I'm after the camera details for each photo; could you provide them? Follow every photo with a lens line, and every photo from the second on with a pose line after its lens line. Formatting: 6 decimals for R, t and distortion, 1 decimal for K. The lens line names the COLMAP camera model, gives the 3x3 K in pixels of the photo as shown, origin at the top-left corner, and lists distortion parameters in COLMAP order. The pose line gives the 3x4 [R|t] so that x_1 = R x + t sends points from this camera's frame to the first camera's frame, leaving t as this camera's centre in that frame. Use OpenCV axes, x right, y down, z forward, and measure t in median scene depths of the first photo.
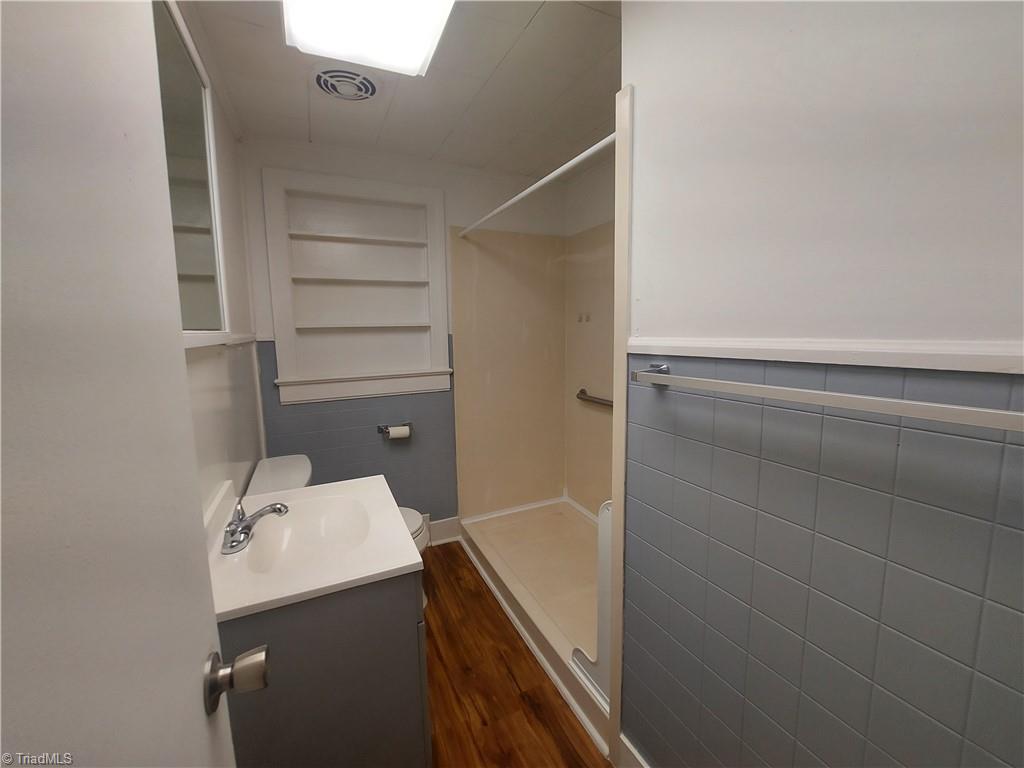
lens RADIAL K [[407.1, 0, 507.3], [0, 407.1, 379.8], [0, 0, 1]] dist [-0.012155, -0.000557]
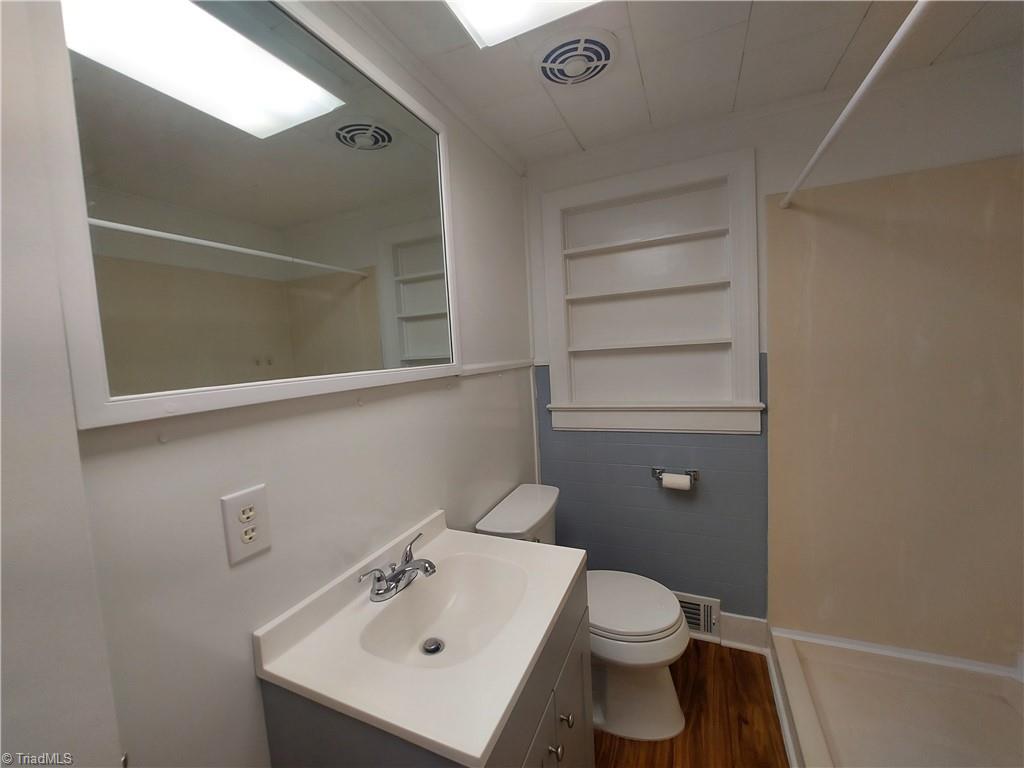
lens RADIAL K [[407.1, 0, 514.8], [0, 407.1, 382.2], [0, 0, 1]] dist [-0.012155, -0.000557]
pose [[0.658357, 0.034172, -0.751929, 0.110043], [-0.046796, 0.998895, 0.004423, -0.050703], [0.751249, 0.032275, 0.659229, 0.258348]]
